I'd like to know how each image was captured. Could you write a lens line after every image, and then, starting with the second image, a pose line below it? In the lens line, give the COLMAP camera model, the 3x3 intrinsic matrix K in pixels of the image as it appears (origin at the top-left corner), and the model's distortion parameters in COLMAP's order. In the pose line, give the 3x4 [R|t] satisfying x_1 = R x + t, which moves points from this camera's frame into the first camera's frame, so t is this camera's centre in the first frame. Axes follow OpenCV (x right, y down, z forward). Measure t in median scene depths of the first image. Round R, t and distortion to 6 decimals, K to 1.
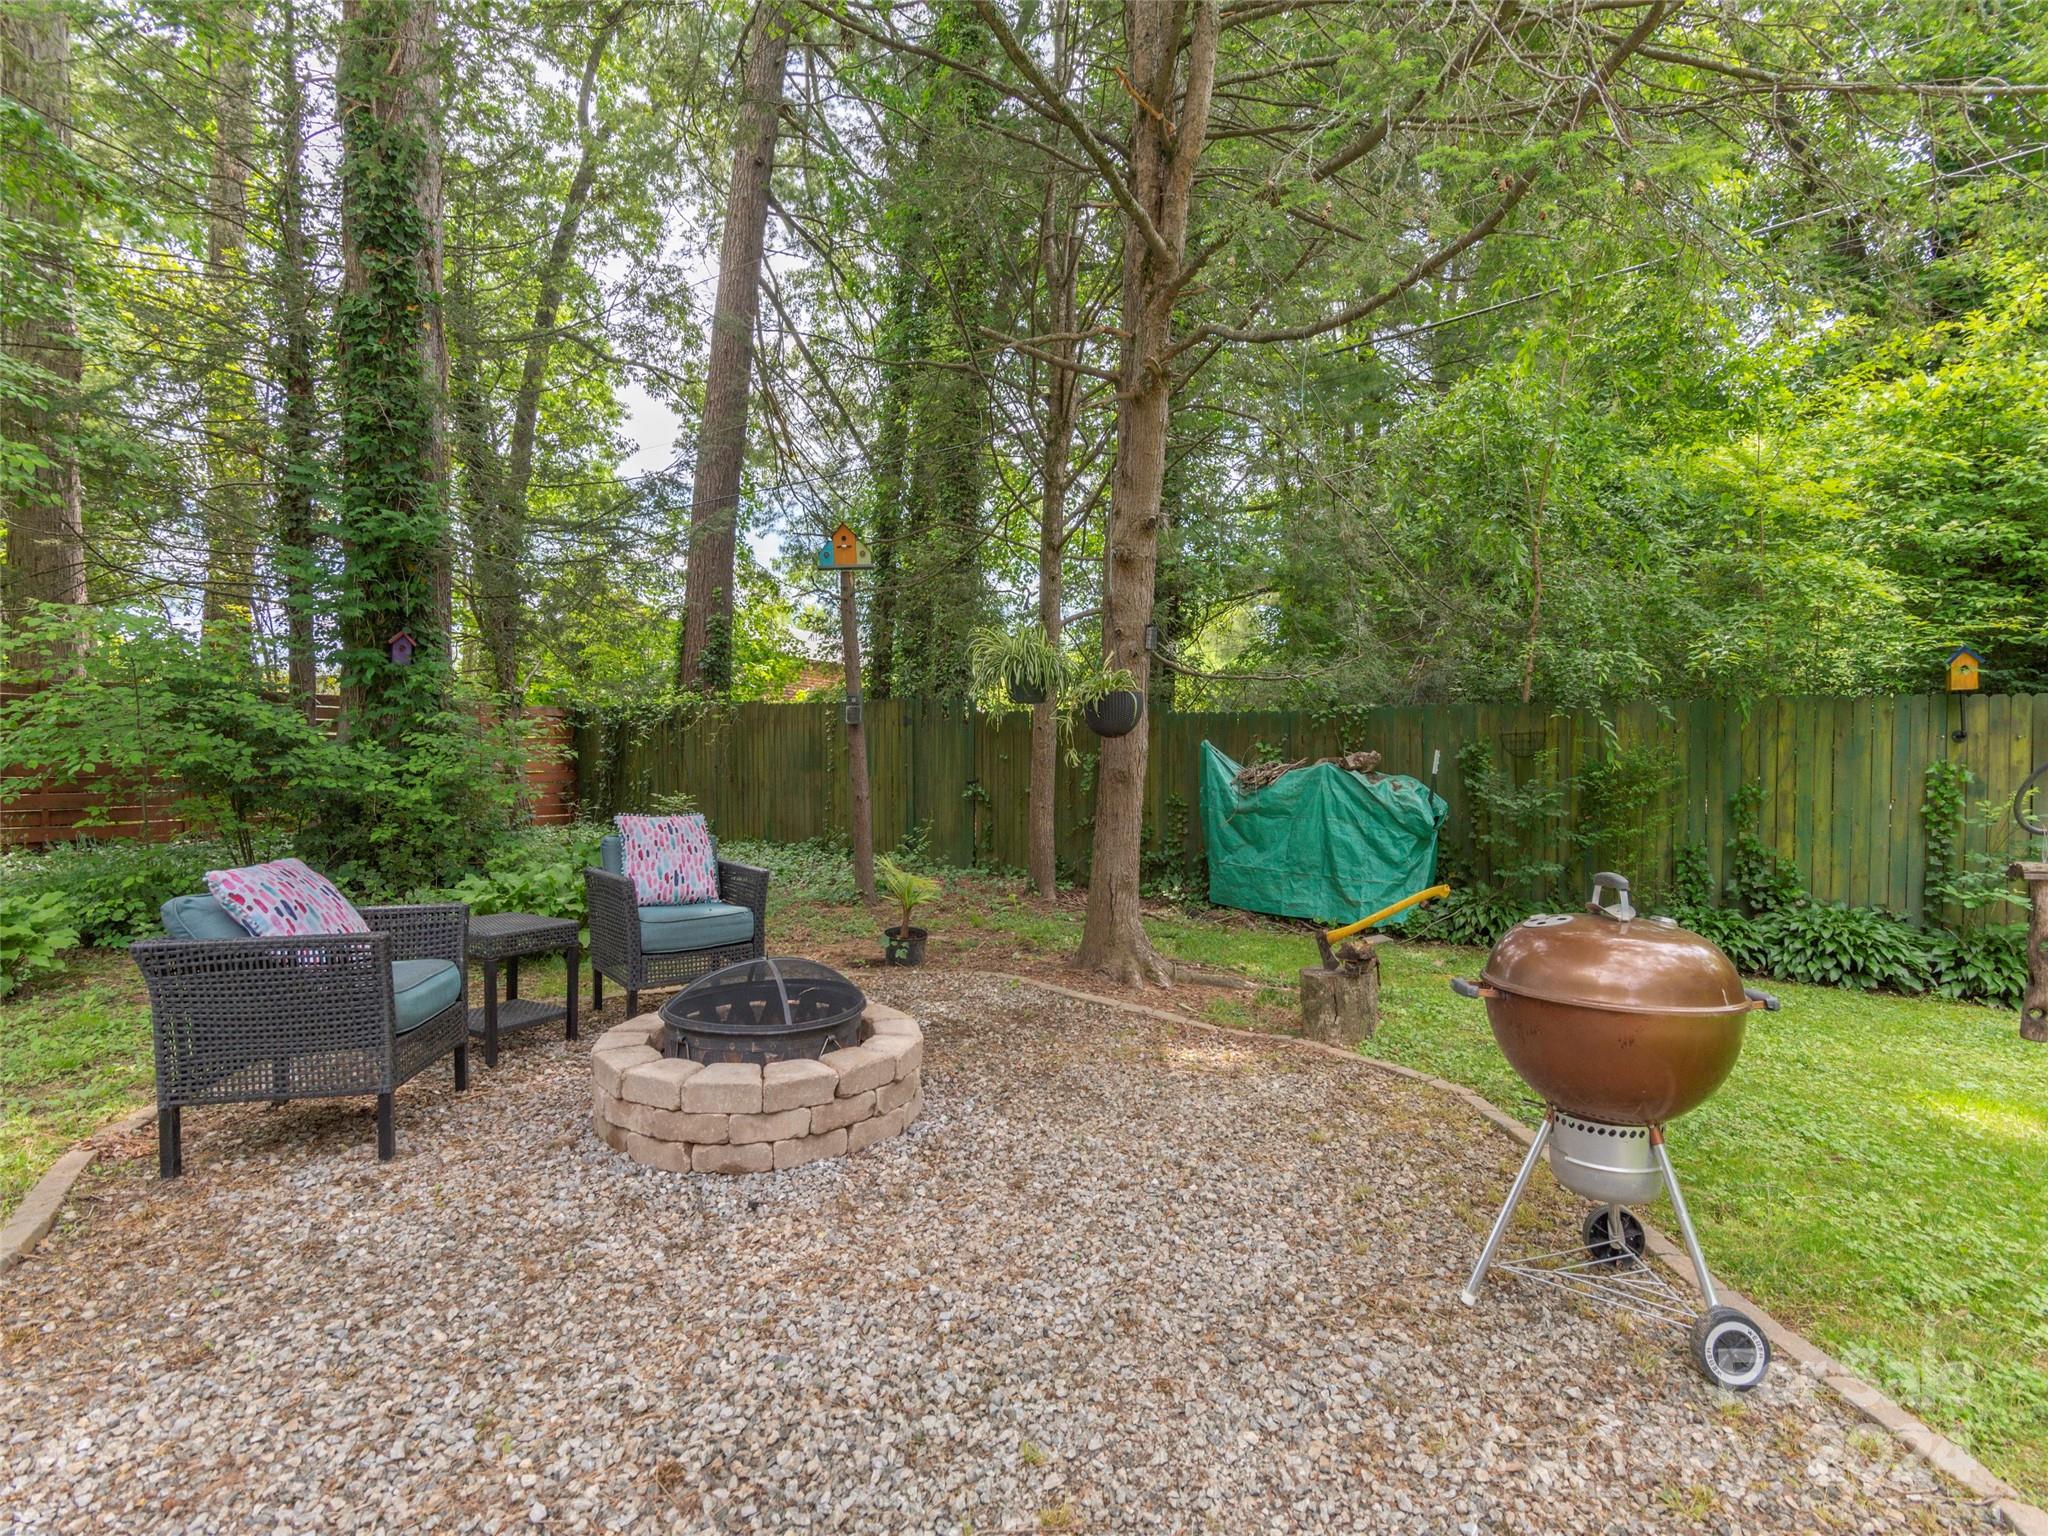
lens RADIAL K [[1002.9, 0, 1017.0], [0, 1002.9, 766.1], [0, 0, 1]] dist [0.010634, -0.000247]
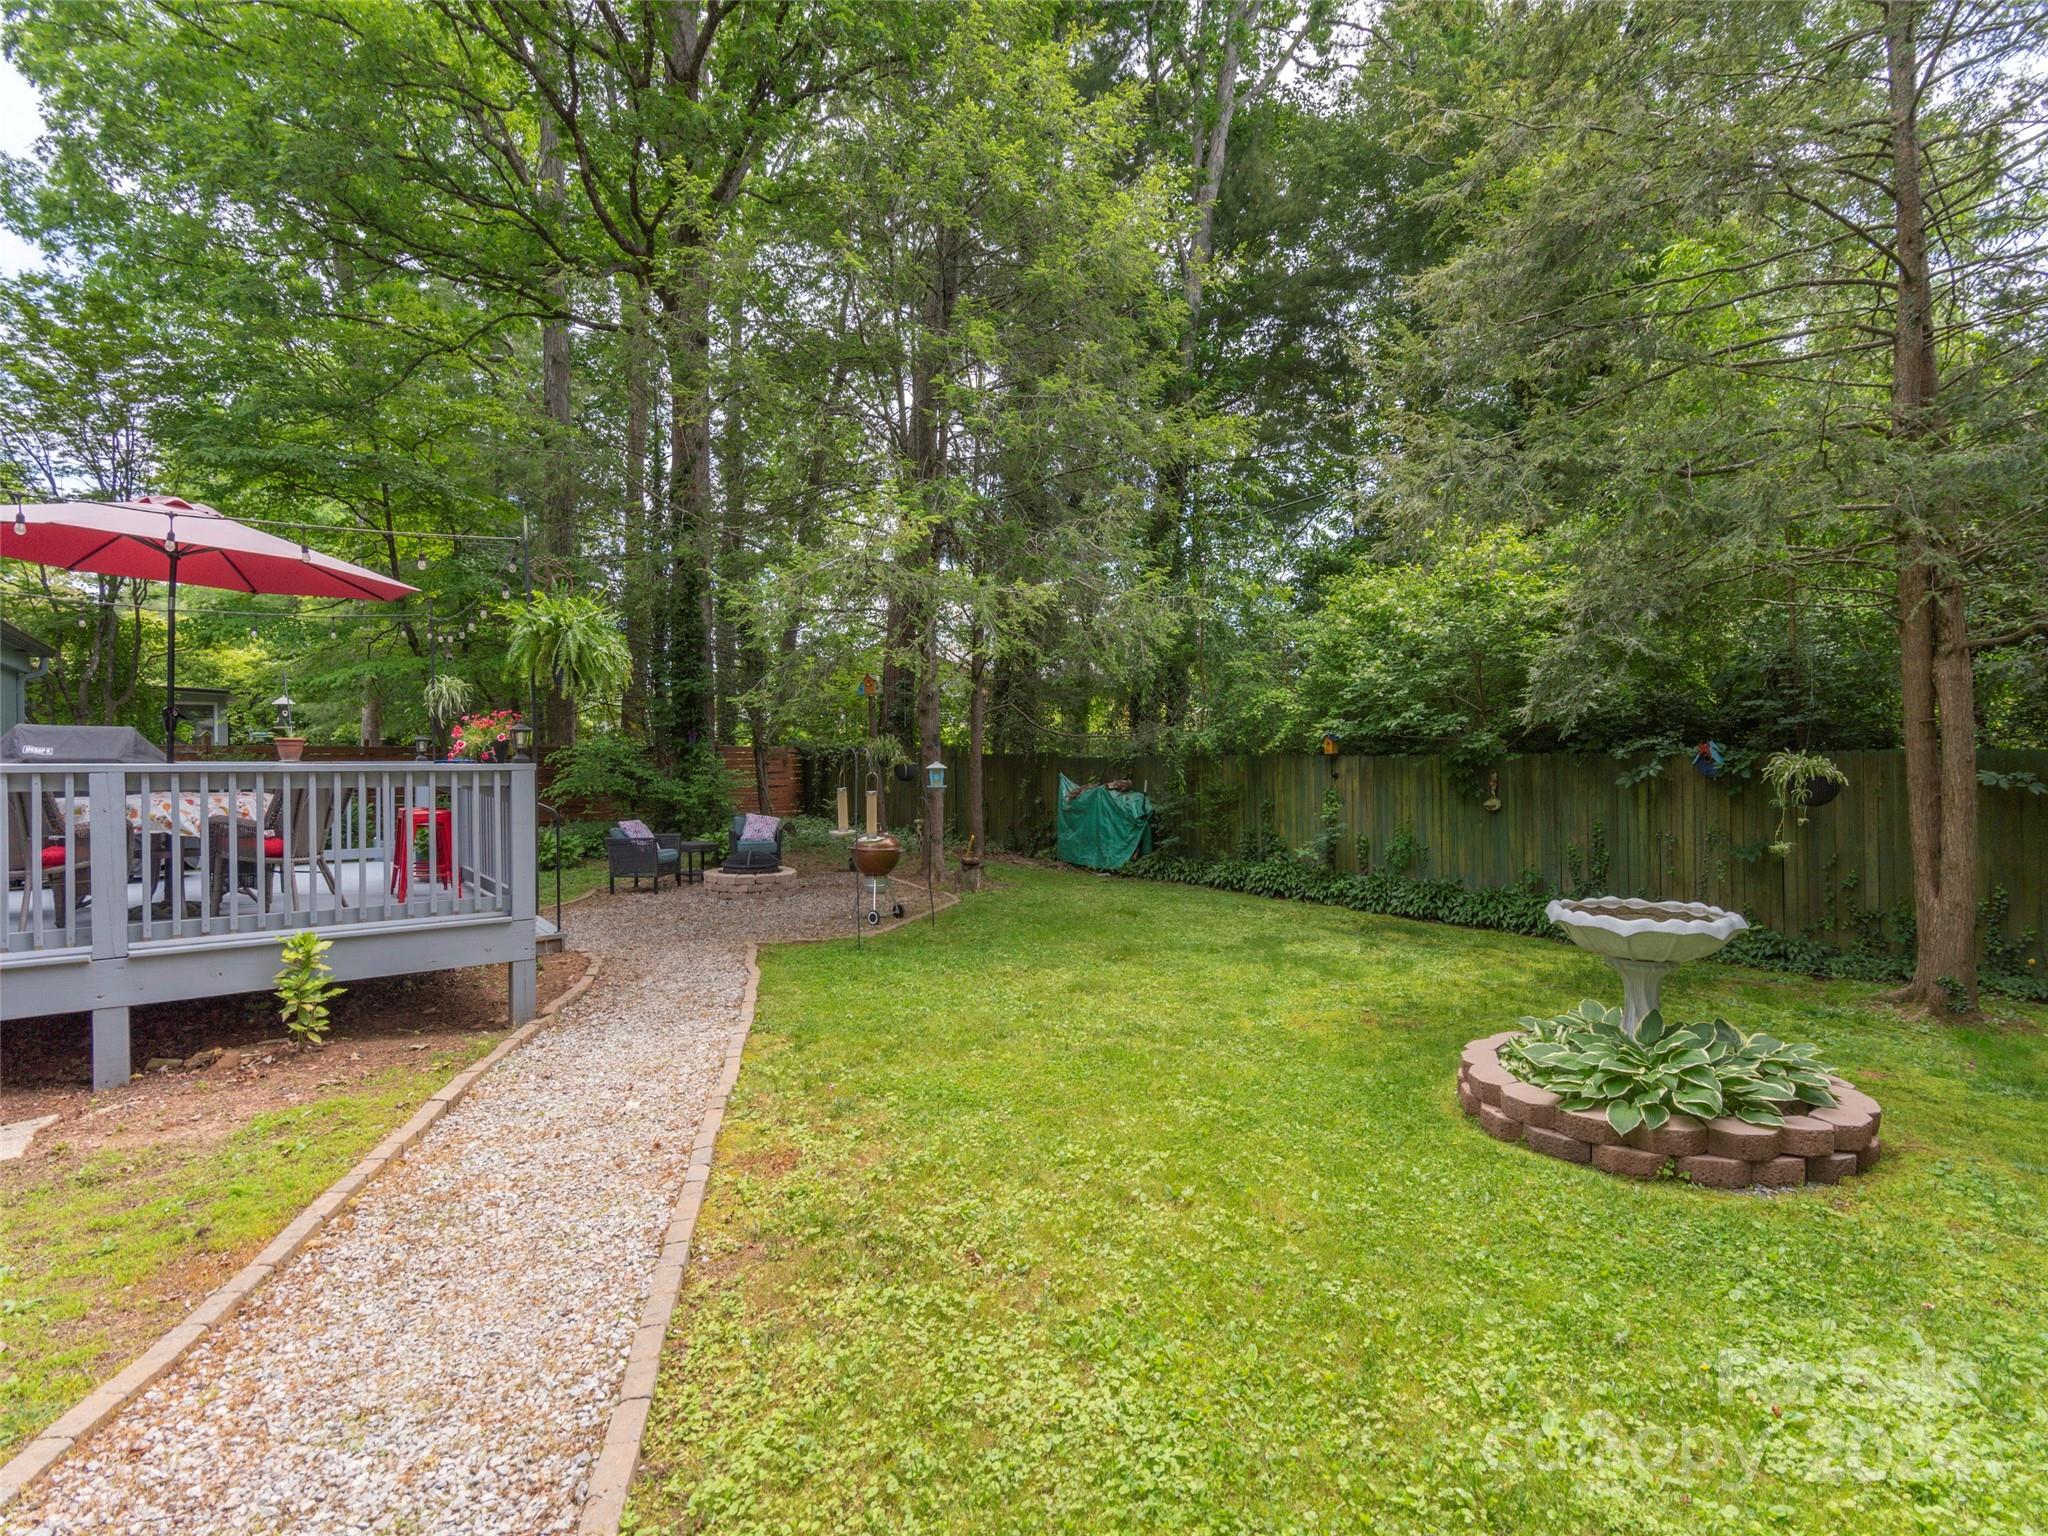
lens RADIAL K [[1002.9, 0, 1017.0], [0, 1002.9, 766.1], [0, 0, 1]] dist [0.010634, -0.000247]
pose [[0.951069, -0.003940, -0.308955, 1.092345], [0.004747, 0.999987, 0.001861, -0.065770], [0.308943, -0.003236, 0.951075, -1.300794]]
